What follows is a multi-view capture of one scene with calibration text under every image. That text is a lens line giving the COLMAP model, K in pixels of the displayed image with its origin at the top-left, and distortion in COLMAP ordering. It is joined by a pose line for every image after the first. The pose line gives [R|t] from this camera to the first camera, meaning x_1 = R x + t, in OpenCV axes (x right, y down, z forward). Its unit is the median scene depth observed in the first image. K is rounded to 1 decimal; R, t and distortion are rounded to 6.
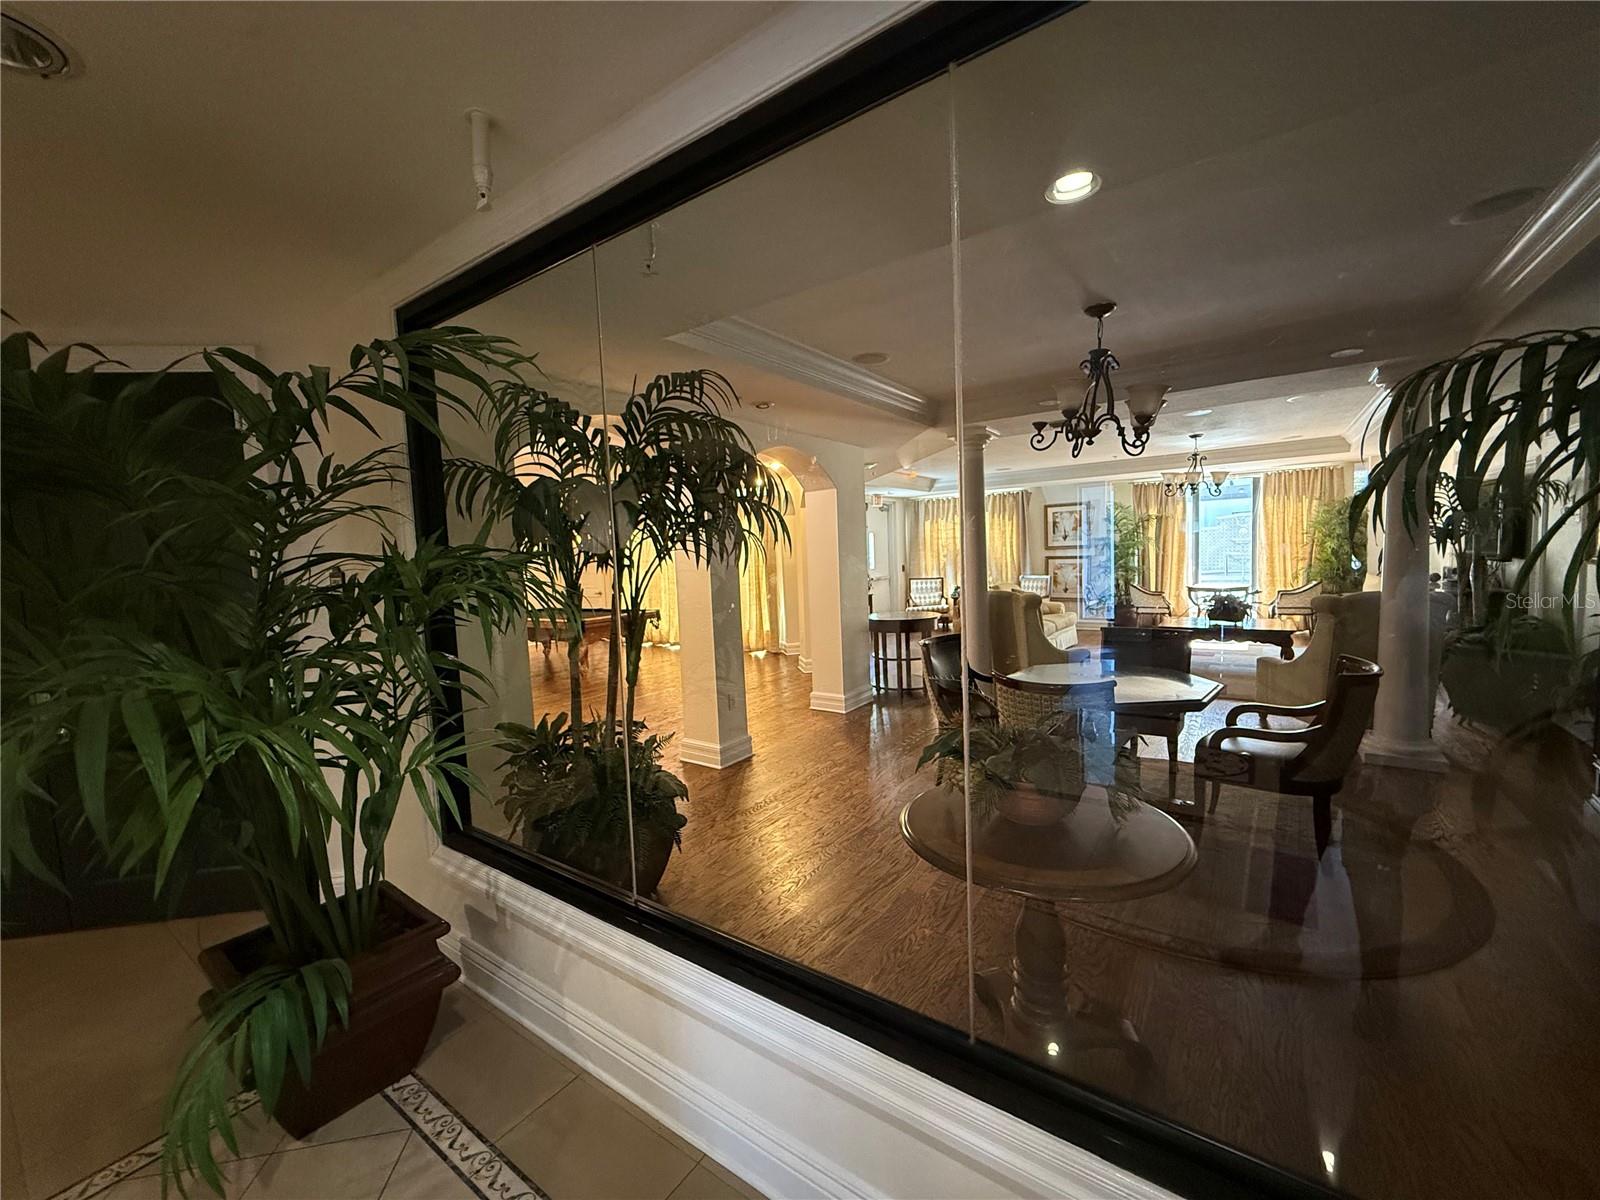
lens RADIAL K [[636.8, 0, 792.0], [0, 636.8, 603.6], [0, 0, 1]] dist [0.000980, 0.000583]
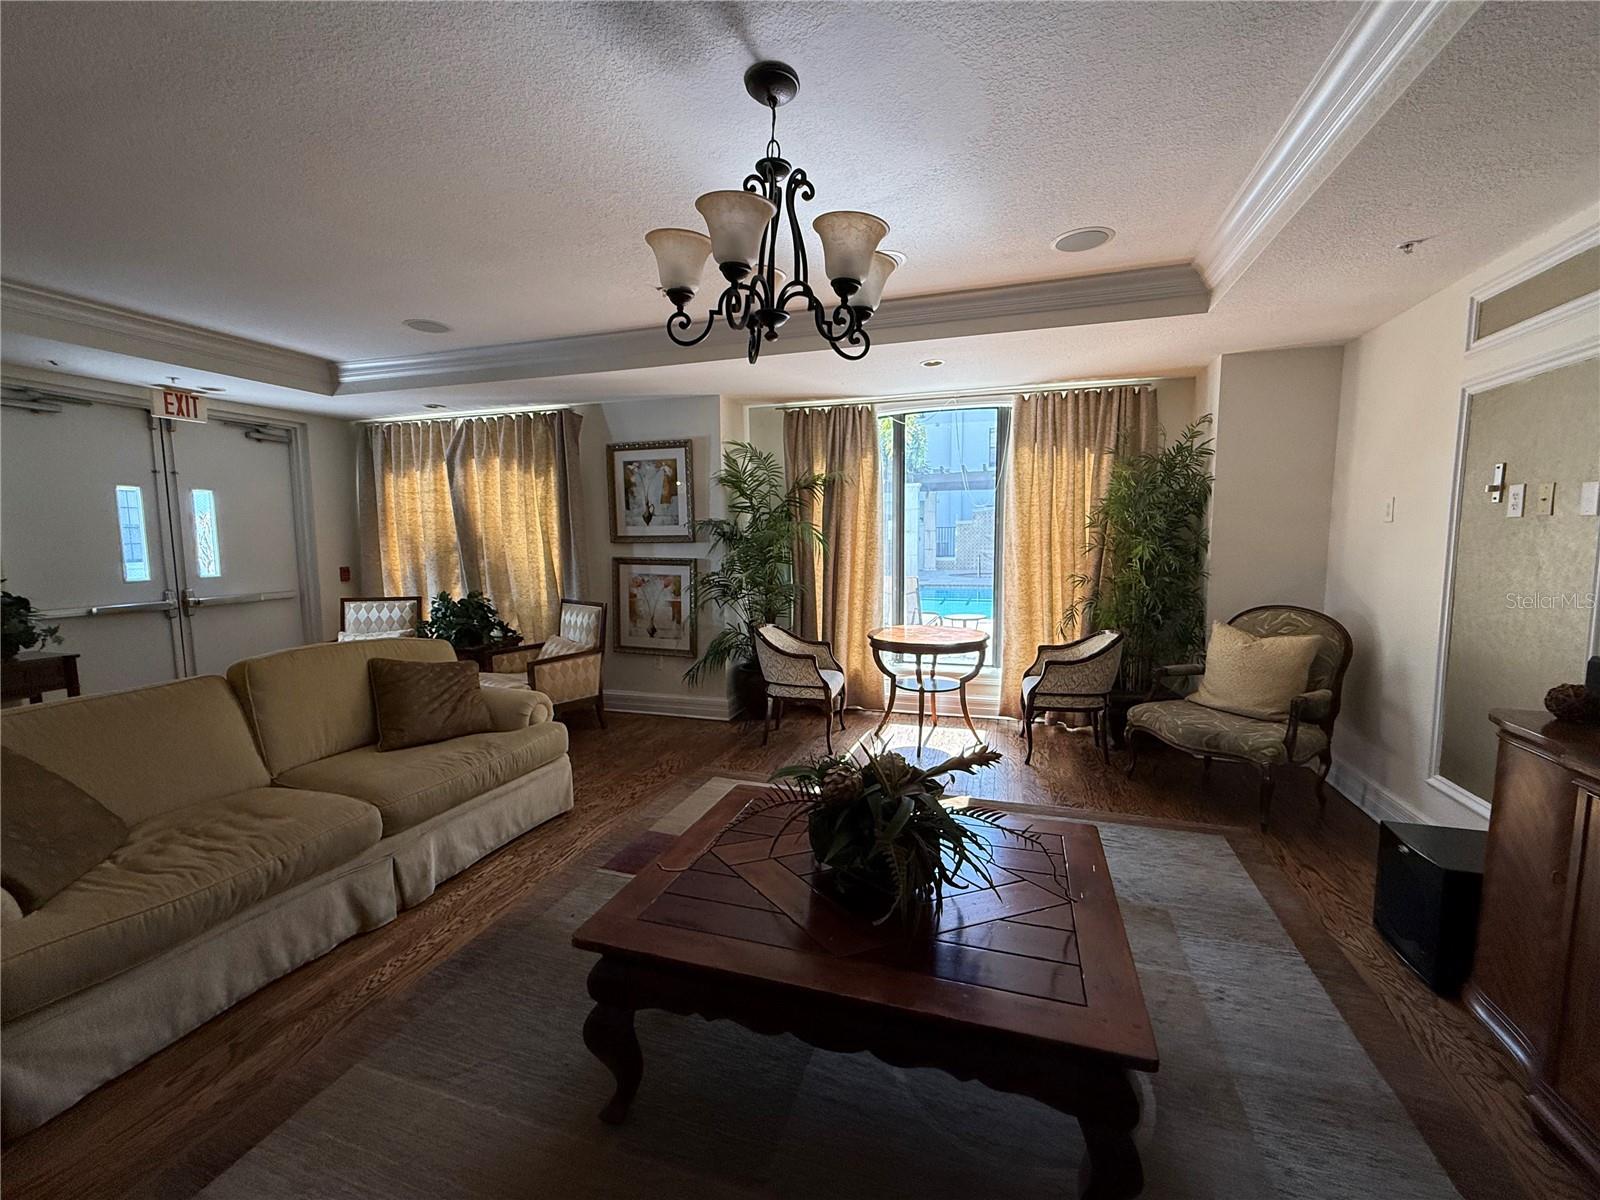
lens RADIAL K [[636.8, 0, 809.9], [0, 636.8, 598.8], [0, 0, 1]] dist [0.000980, 0.000583]
pose [[0.953451, 0.005474, 0.301499, 0.423565], [-0.007594, 0.999954, 0.005859, -0.051737], [-0.301453, -0.007876, 0.953449, 0.555752]]
